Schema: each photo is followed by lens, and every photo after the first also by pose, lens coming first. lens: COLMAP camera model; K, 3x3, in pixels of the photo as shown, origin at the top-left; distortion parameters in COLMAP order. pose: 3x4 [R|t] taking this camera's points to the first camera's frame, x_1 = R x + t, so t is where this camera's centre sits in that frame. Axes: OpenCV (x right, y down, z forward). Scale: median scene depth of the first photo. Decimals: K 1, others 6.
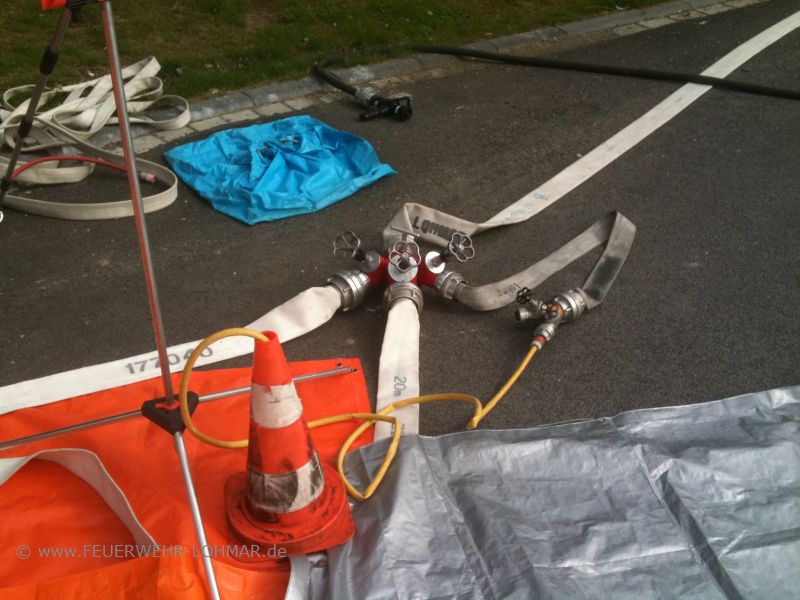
lens RADIAL K [[835.4, 0, 399.5], [0, 835.4, 300.7], [0, 0, 1]] dist [0.036968, 0.000000]
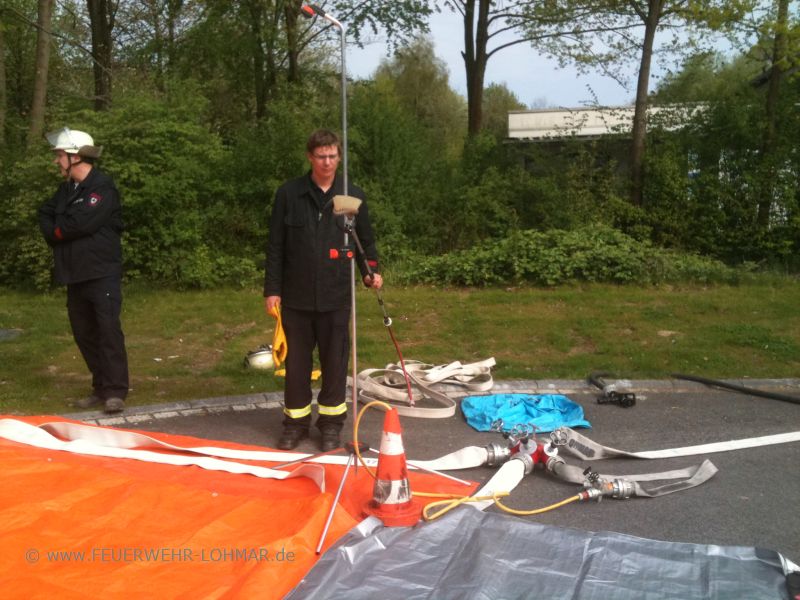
lens RADIAL K [[835.4, 0, 400.2], [0, 835.4, 299.9], [0, 0, 1]] dist [0.036968, 0.000000]
pose [[0.829366, 0.062703, -0.555176, 0.569068], [-0.306122, 0.882249, -0.357667, 0.306369], [0.467377, 0.466589, 0.750902, -0.412244]]
